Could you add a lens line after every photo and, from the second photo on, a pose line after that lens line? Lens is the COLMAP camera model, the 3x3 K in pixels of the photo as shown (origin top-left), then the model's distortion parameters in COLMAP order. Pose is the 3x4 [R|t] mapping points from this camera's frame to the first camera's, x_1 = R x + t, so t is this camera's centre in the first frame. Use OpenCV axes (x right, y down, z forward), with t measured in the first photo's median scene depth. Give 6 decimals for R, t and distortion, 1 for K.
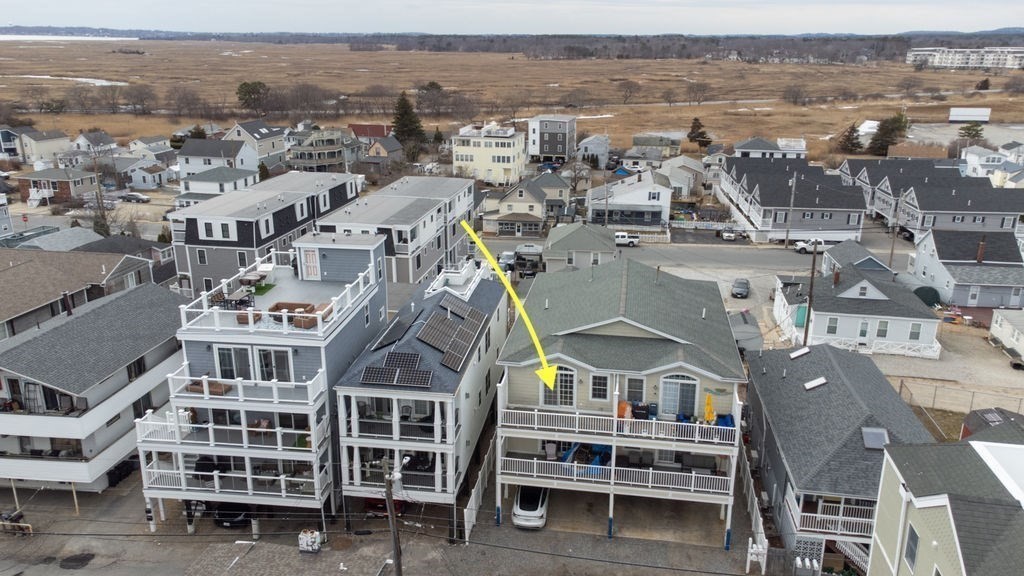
lens RADIAL K [[756.1, 0, 509.5], [0, 756.1, 291.8], [0, 0, 1]] dist [0.045034, 0.011581]
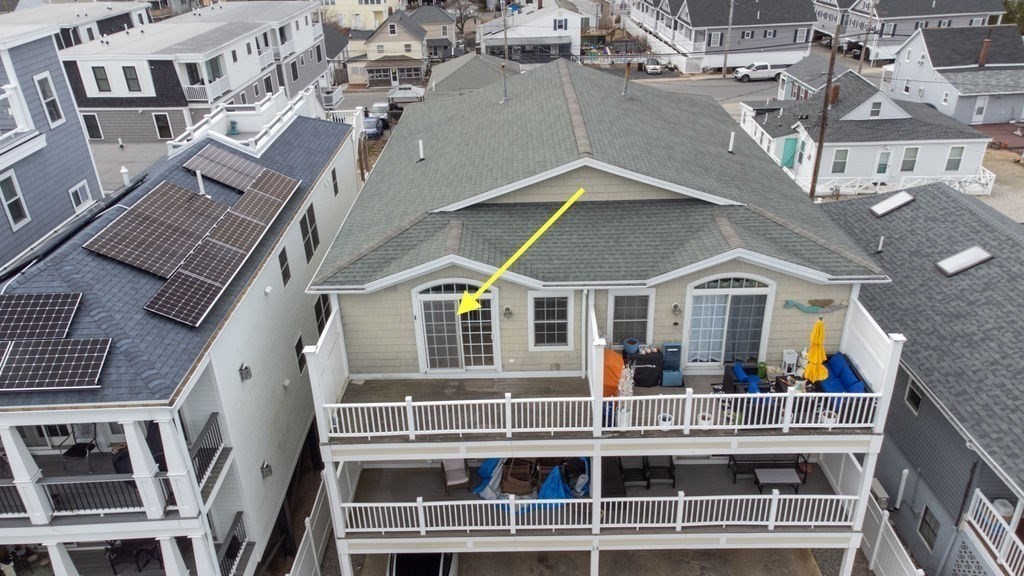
lens RADIAL K [[756.1, 0, 508.6], [0, 756.1, 294.5], [0, 0, 1]] dist [0.045034, 0.011581]
pose [[0.988062, -0.099830, 0.117335, 0.041011], [0.078454, 0.981535, 0.174453, 0.029215], [-0.132584, -0.163165, 0.977650, 0.529819]]
